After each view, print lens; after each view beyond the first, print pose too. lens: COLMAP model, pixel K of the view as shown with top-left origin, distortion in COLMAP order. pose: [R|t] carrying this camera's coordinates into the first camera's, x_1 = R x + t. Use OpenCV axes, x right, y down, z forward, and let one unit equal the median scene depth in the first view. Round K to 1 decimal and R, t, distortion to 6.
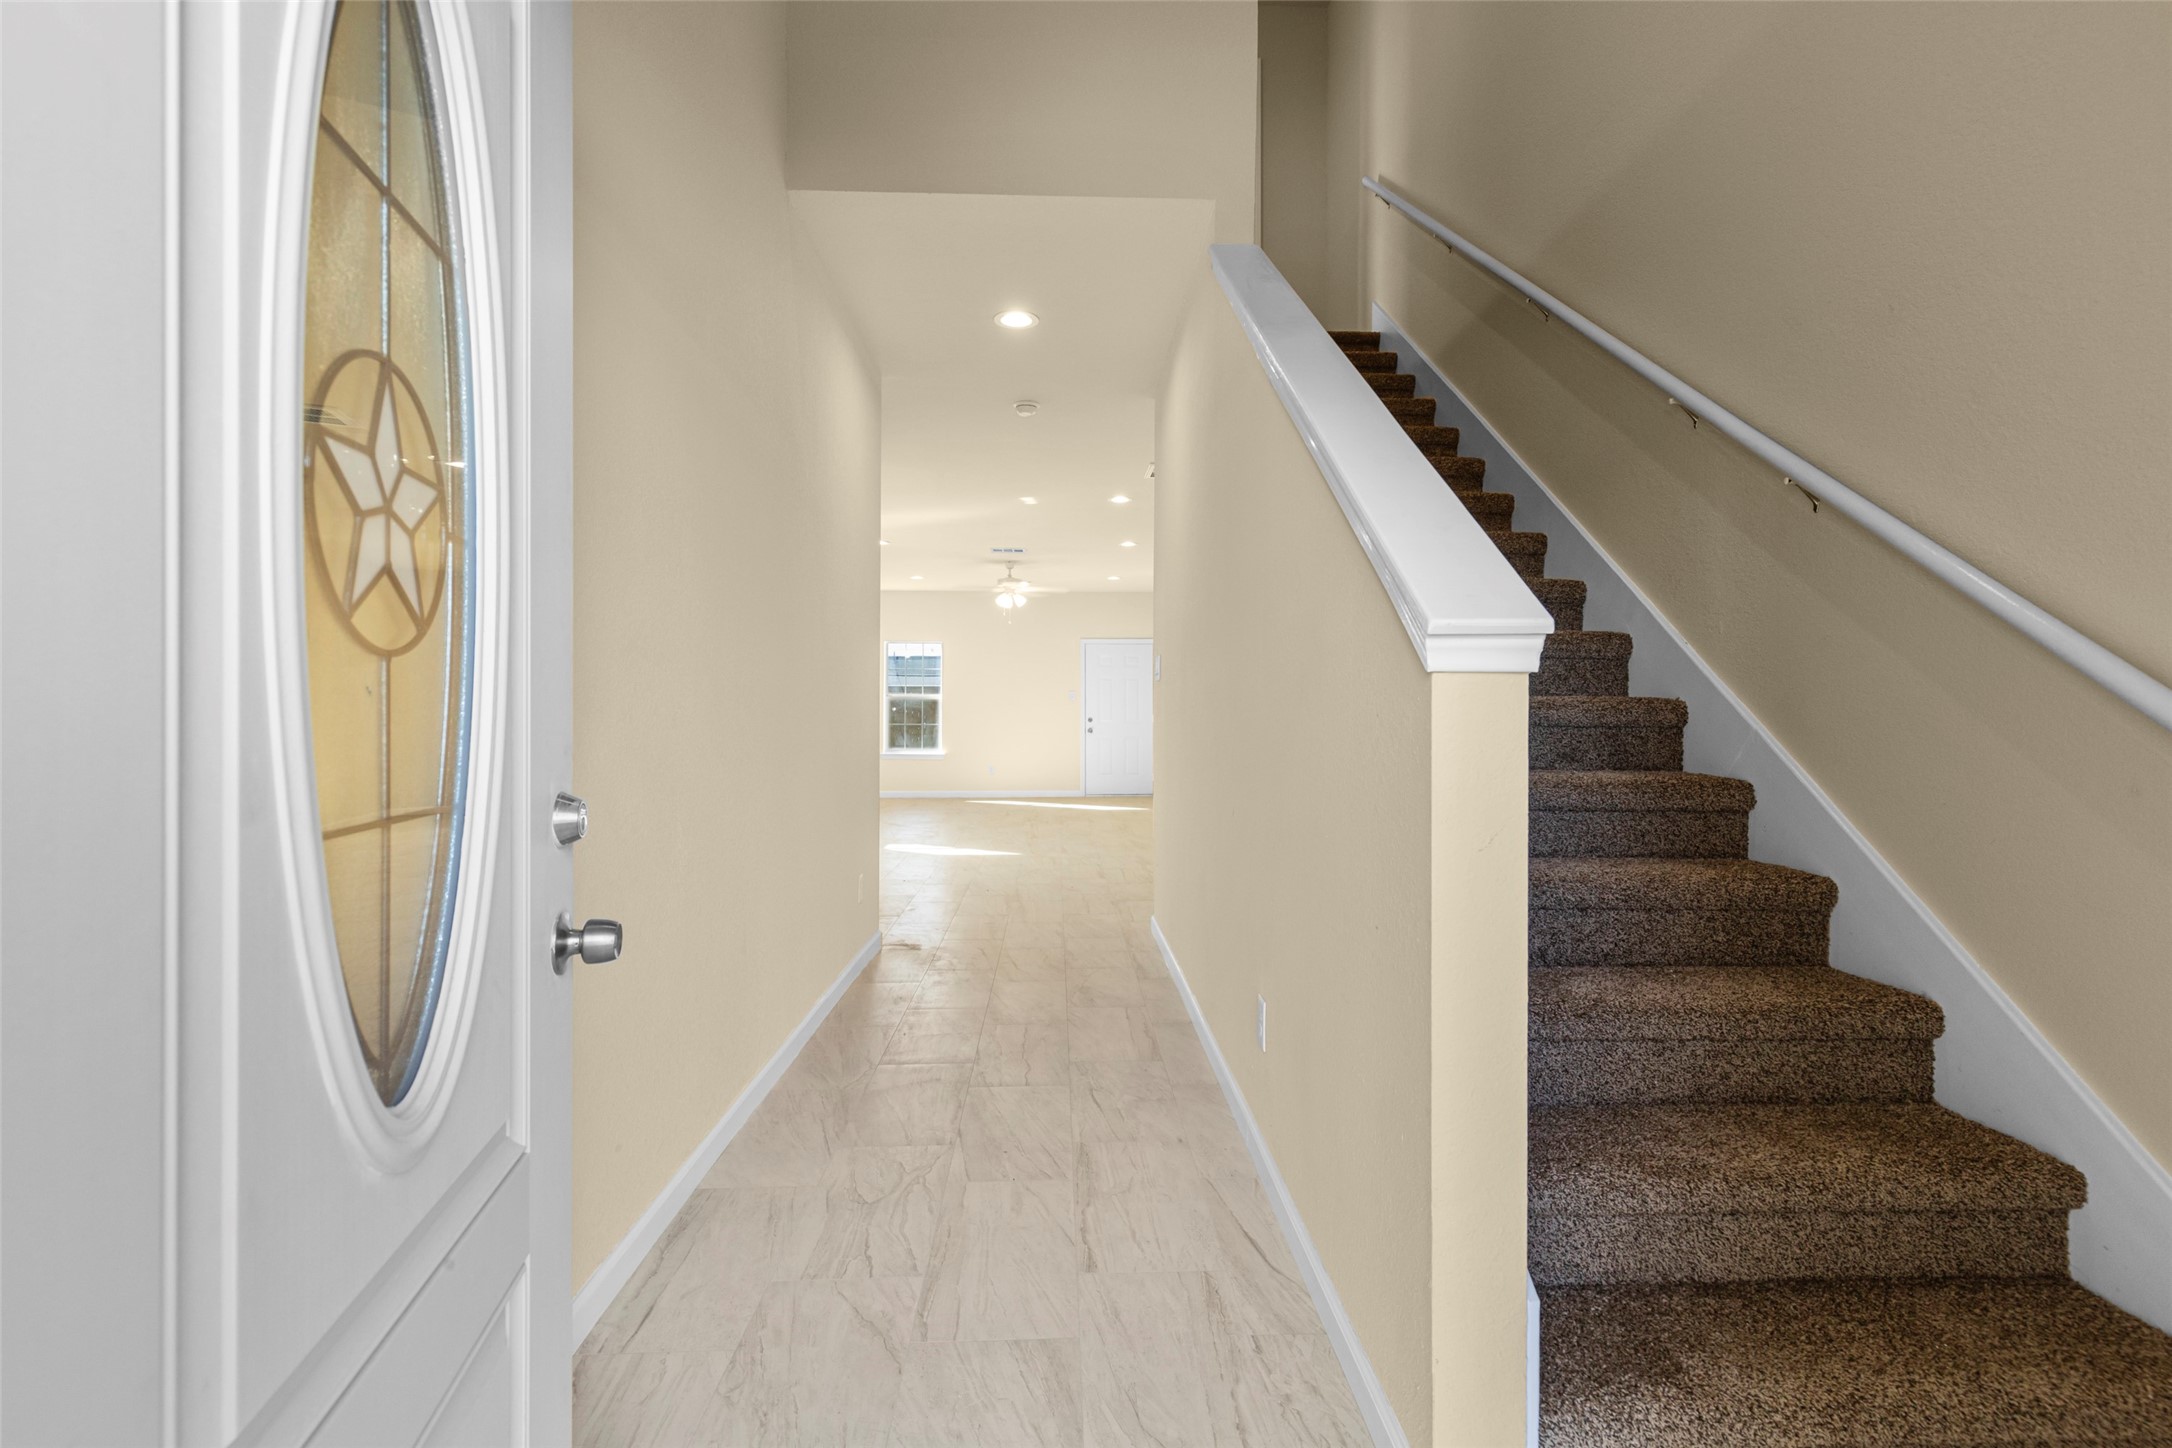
lens RADIAL K [[967.4, 0, 1102.7], [0, 967.4, 721.9], [0, 0, 1]] dist [-0.005319, -0.000554]
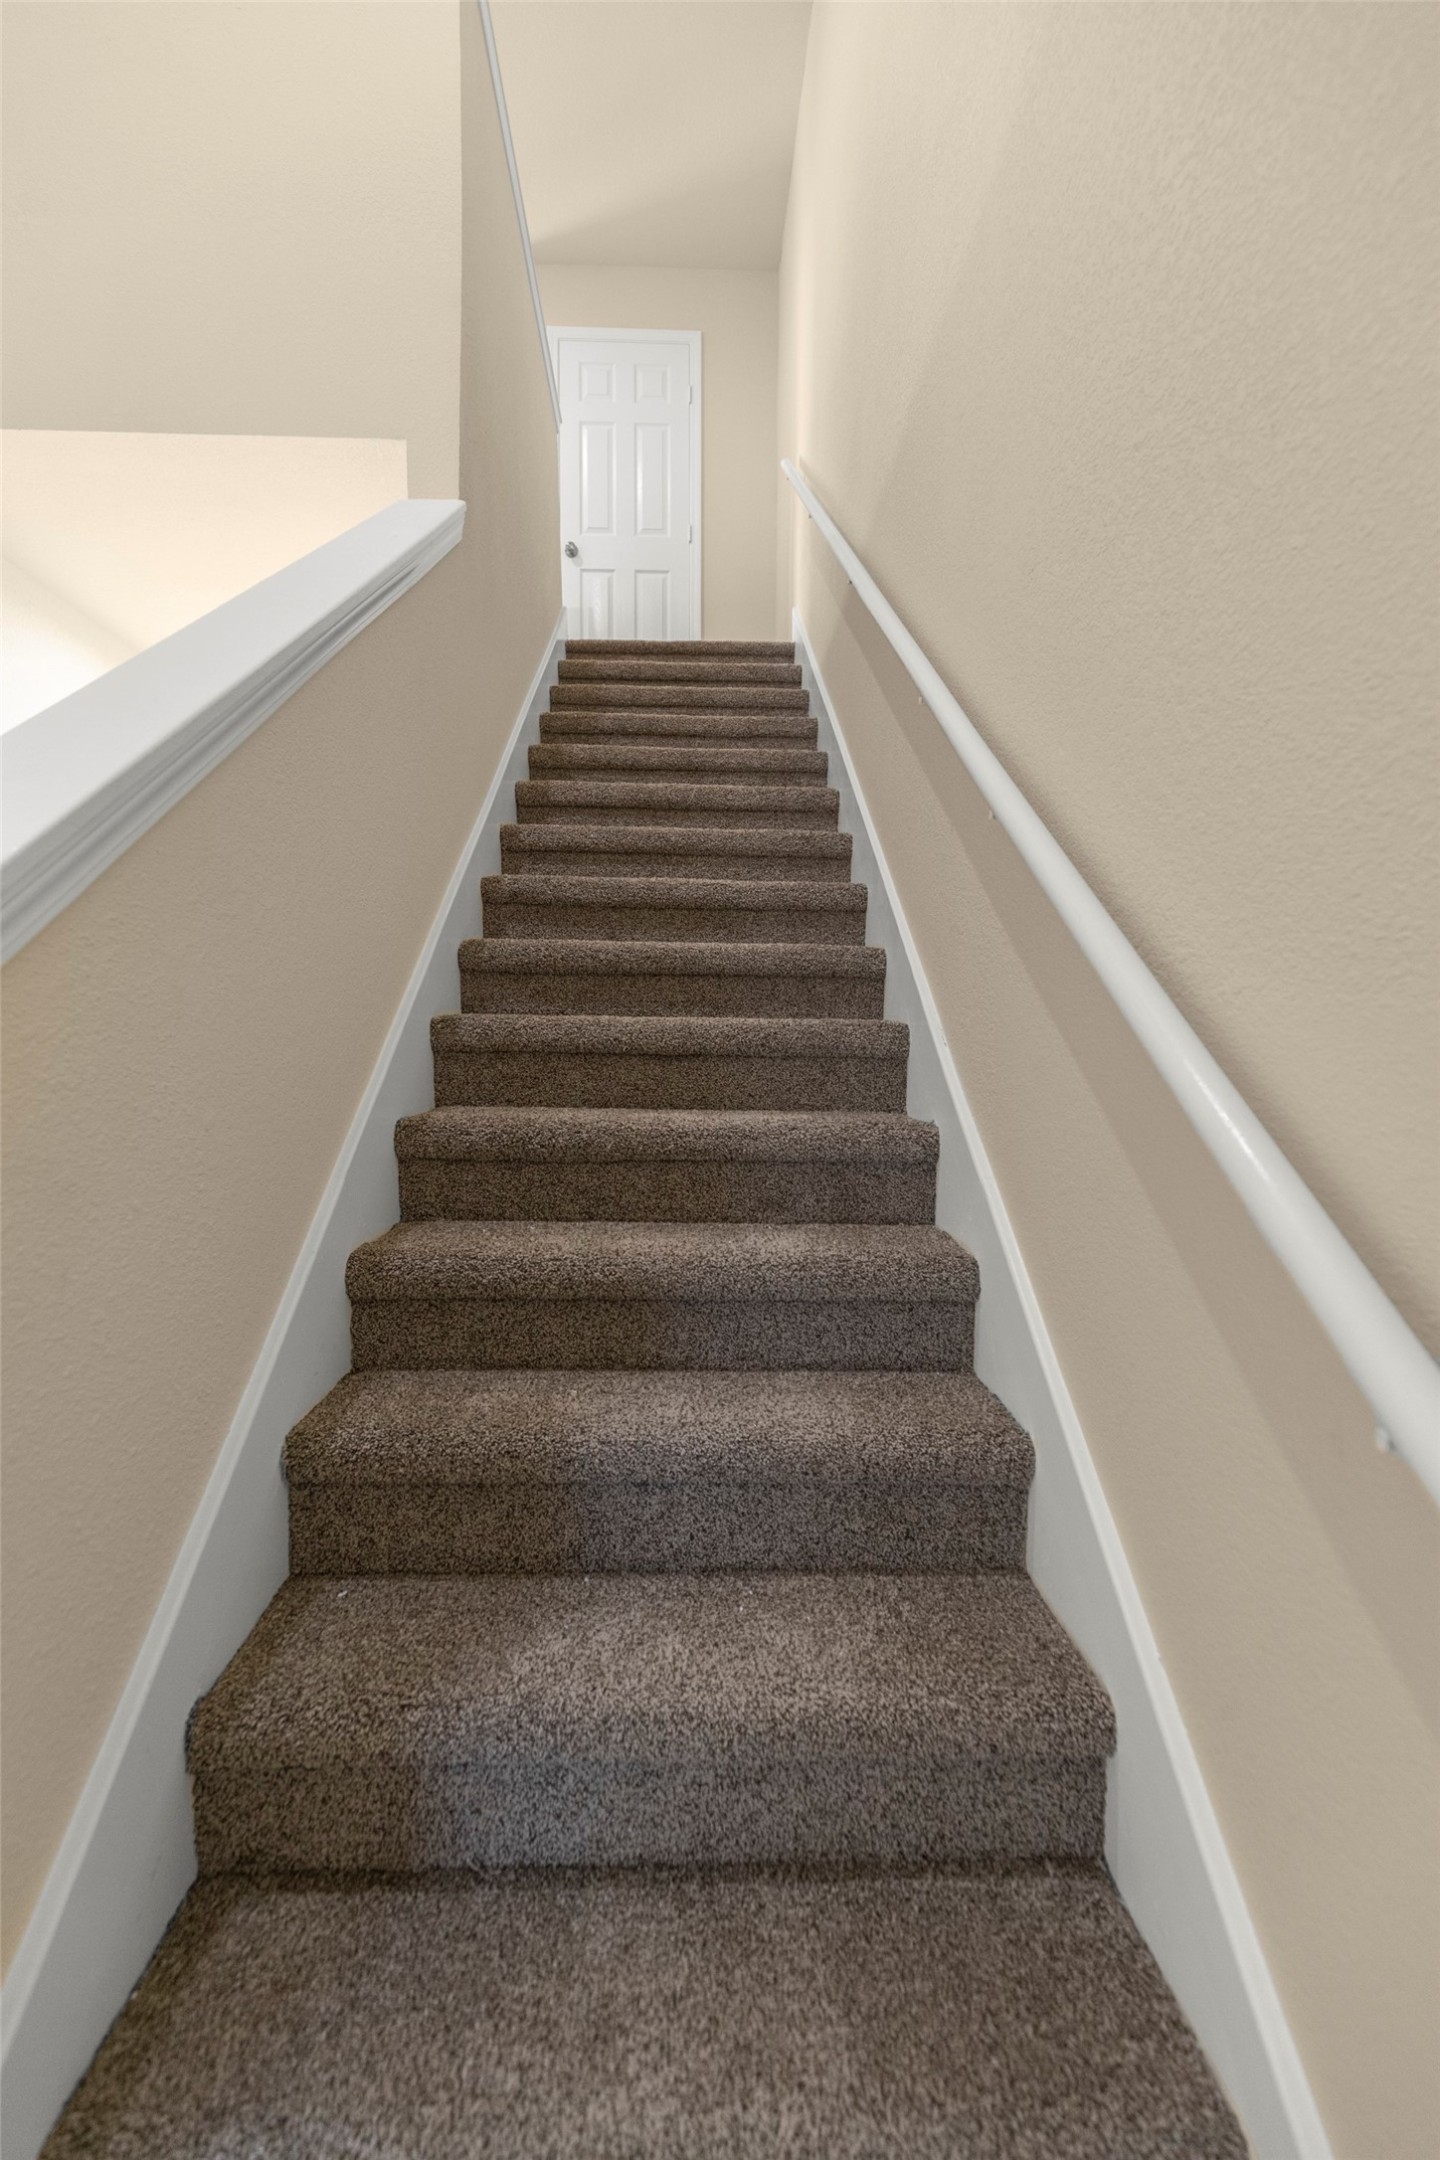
lens RADIAL K [[962.0, 0, 701.8], [0, 962.0, 1085.4], [0, 0, 1]] dist [-0.005319, -0.000554]
pose [[0.999968, 0.004634, 0.006568, 0.532476], [-0.004799, 0.999669, 0.025278, -0.086428], [-0.006449, -0.025308, 0.999659, 0.367519]]
